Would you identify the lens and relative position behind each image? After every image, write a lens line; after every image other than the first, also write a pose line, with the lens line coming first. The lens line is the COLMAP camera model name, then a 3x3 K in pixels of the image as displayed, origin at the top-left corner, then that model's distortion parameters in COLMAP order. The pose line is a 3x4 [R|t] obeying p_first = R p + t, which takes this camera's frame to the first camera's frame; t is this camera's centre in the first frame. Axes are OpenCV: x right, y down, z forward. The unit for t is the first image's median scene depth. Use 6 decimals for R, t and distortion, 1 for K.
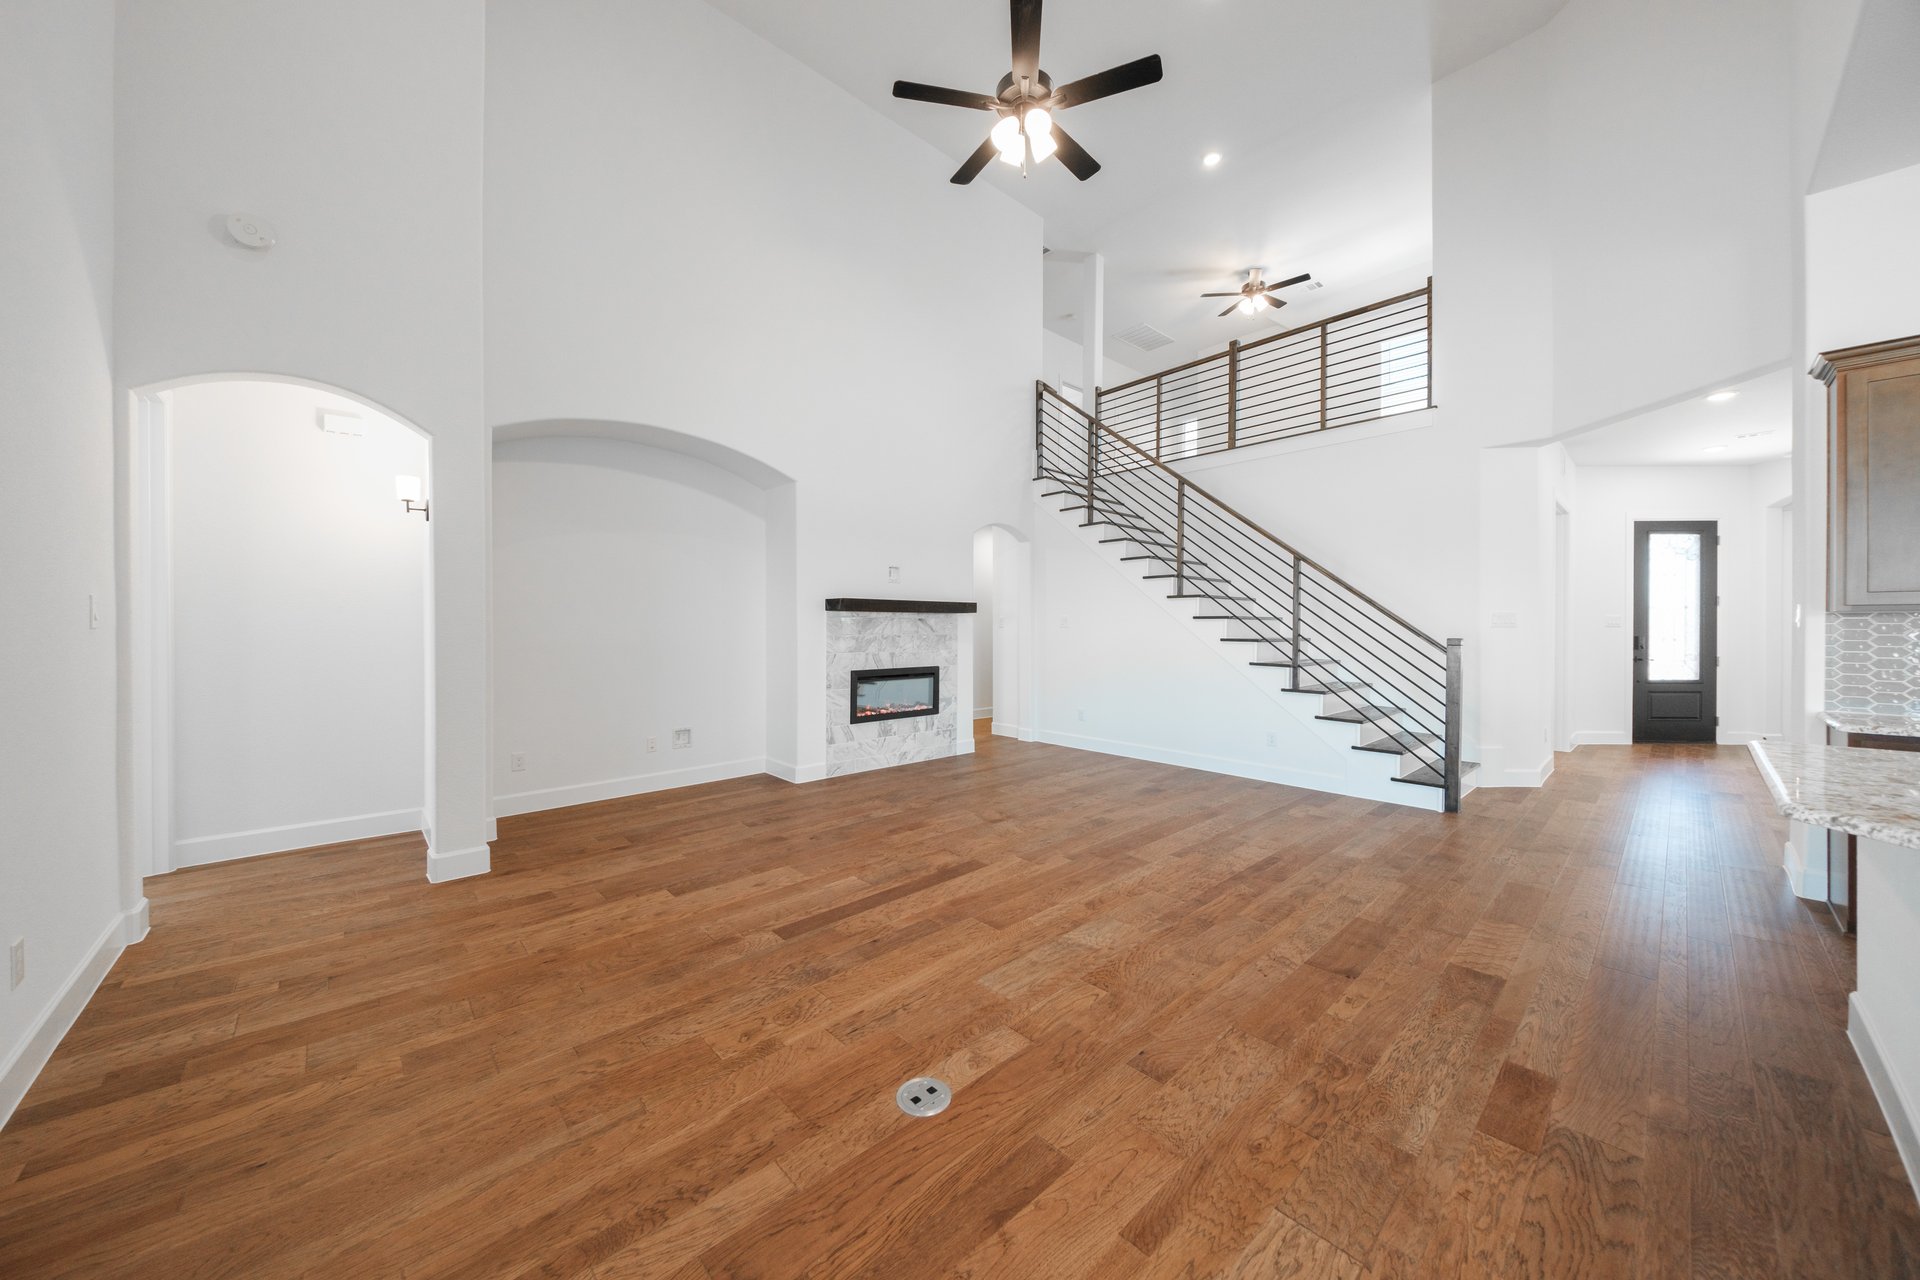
lens RADIAL K [[665.7, 0, 950.1], [0, 665.7, 629.3], [0, 0, 1]] dist [-0.001170, -0.000265]
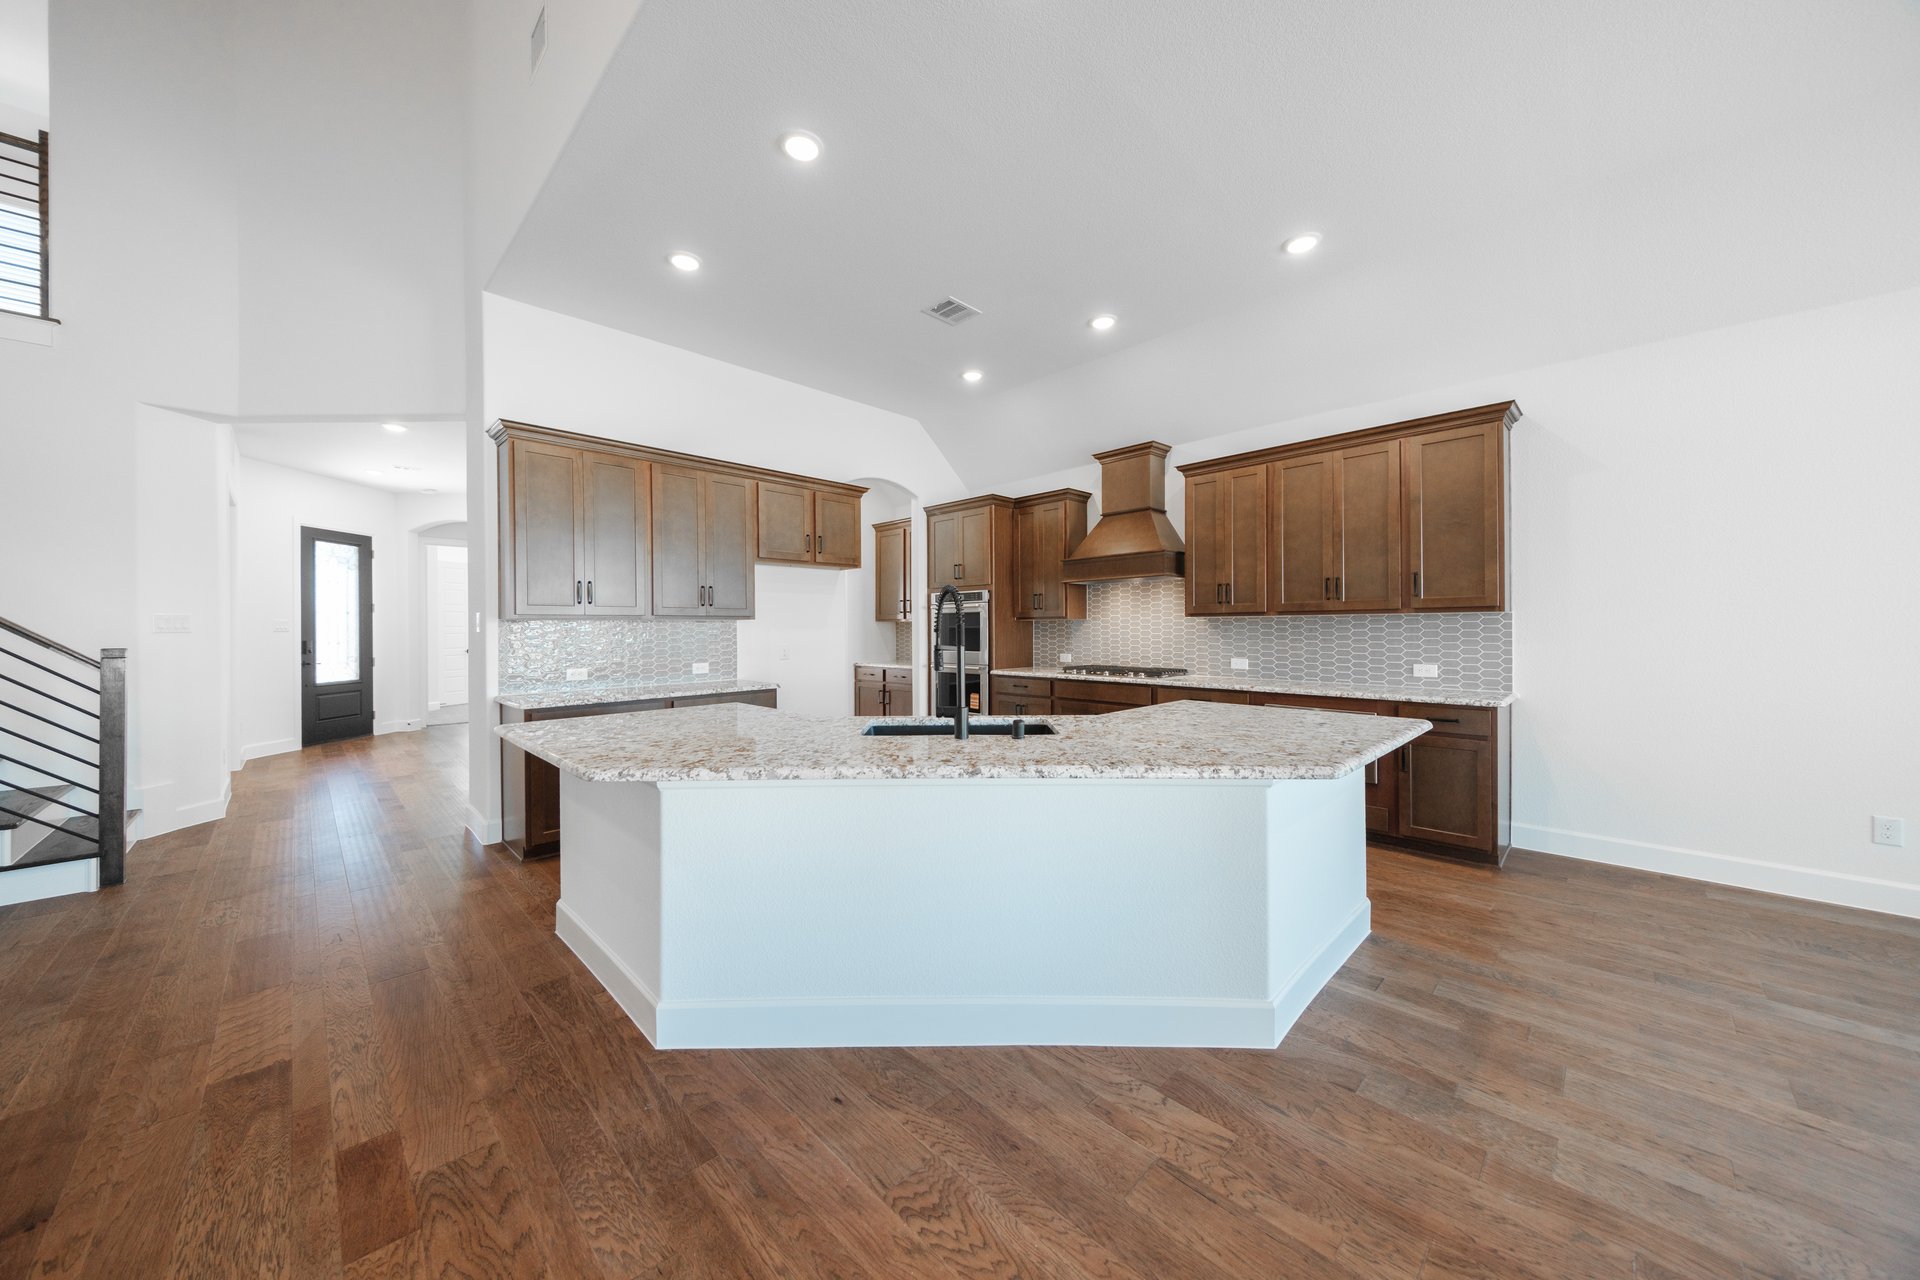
lens RADIAL K [[665.7, 0, 950.1], [0, 665.7, 629.3], [0, 0, 1]] dist [-0.001170, -0.000265]
pose [[-0.033749, -0.002245, 0.999428, -0.008559], [0.008901, 0.999957, 0.002547, -0.001486], [-0.999391, 0.008982, -0.033728, 0.105023]]
